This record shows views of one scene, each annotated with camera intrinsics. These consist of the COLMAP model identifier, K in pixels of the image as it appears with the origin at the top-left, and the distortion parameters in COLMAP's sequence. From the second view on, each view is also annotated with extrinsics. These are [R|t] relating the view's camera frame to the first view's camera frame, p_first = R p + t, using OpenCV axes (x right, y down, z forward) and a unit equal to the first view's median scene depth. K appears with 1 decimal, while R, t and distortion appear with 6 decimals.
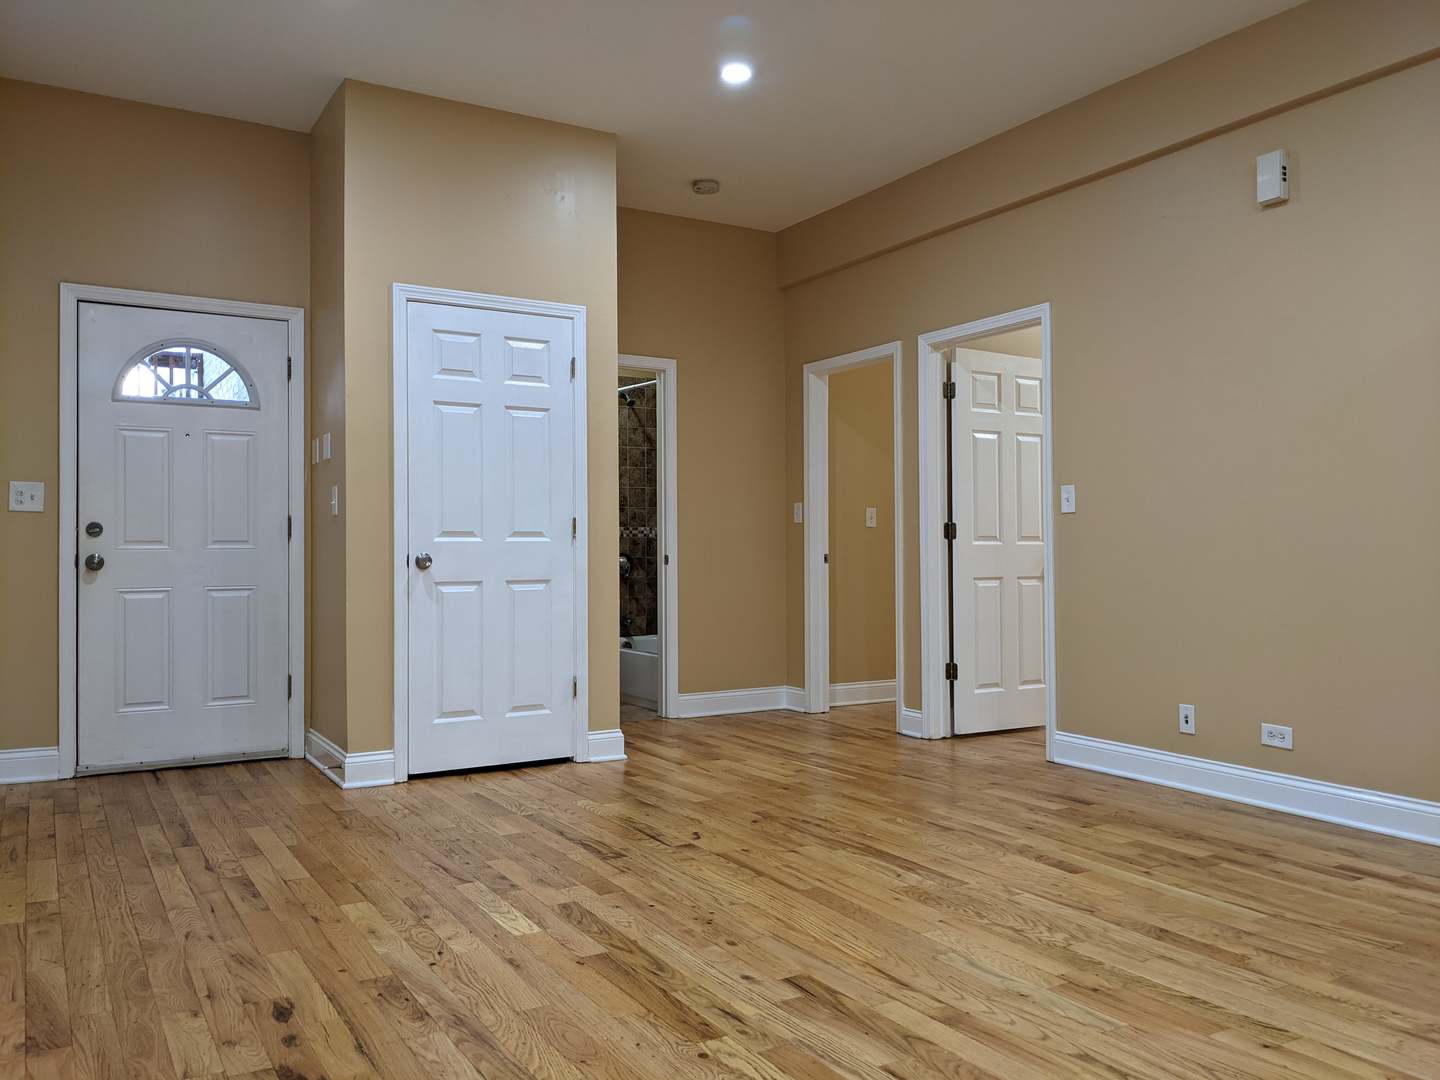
lens RADIAL K [[1133.2, 0, 711.9], [0, 1133.2, 536.7], [0, 0, 1]] dist [0.068560, -0.097801]
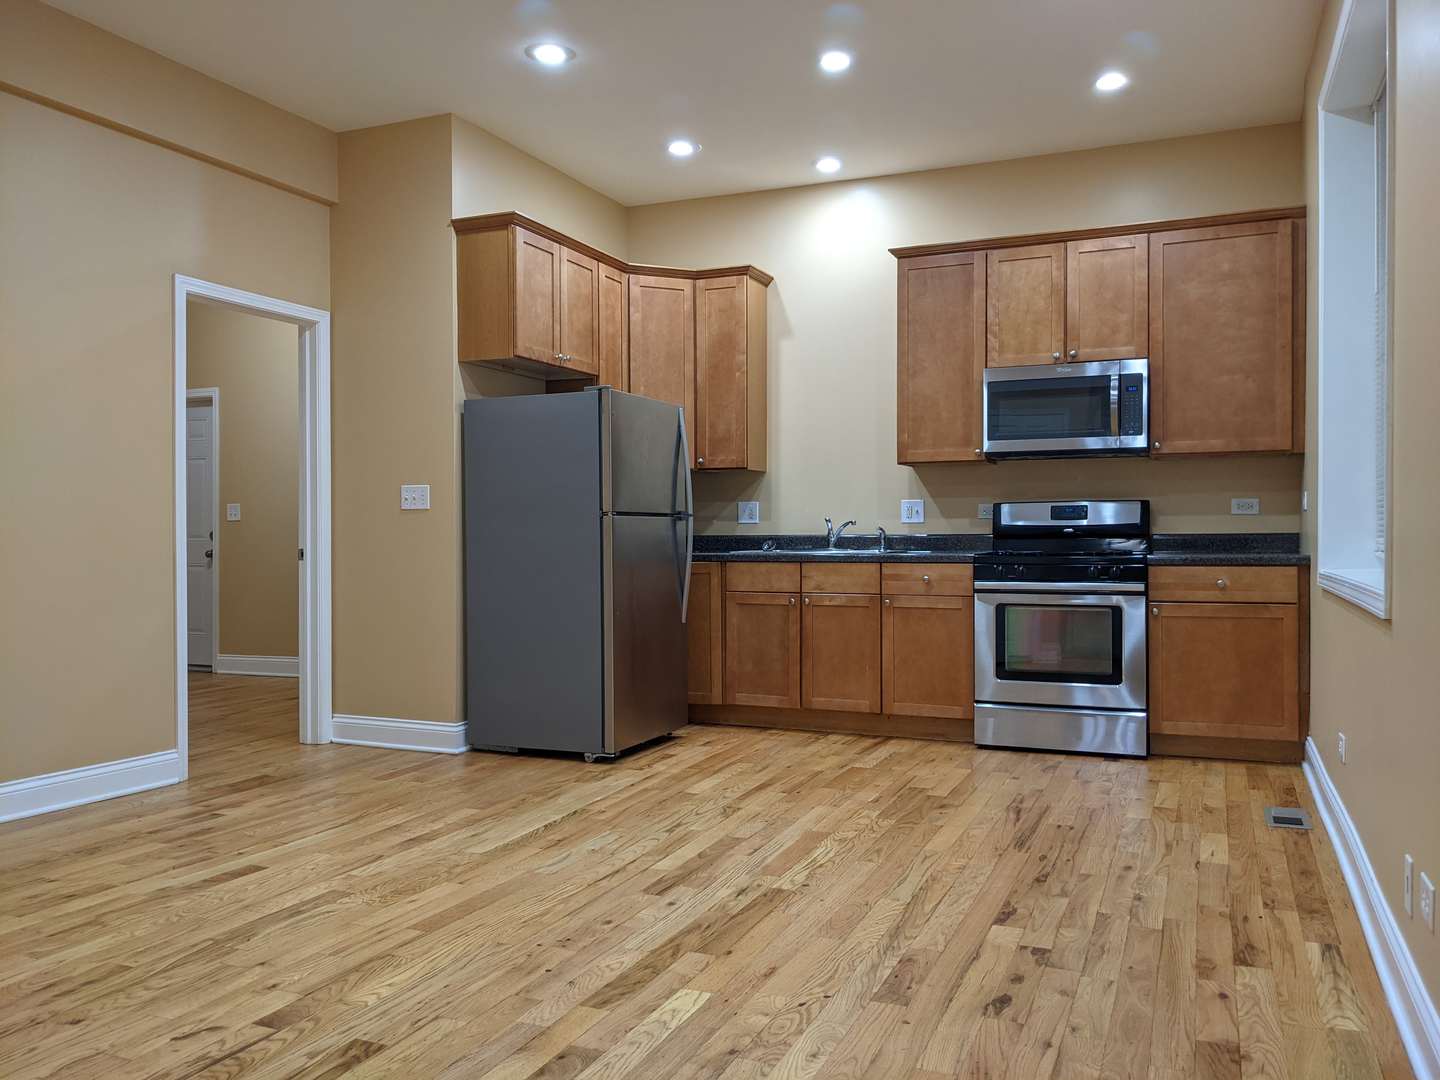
lens RADIAL K [[1133.2, 0, 711.9], [0, 1133.2, 536.7], [0, 0, 1]] dist [0.068560, -0.097801]
pose [[-0.584809, 0.003657, 0.811163, -0.918934], [-0.007251, 0.999926, -0.009735, 0.007713], [-0.811139, -0.011574, -0.584739, 1.577202]]
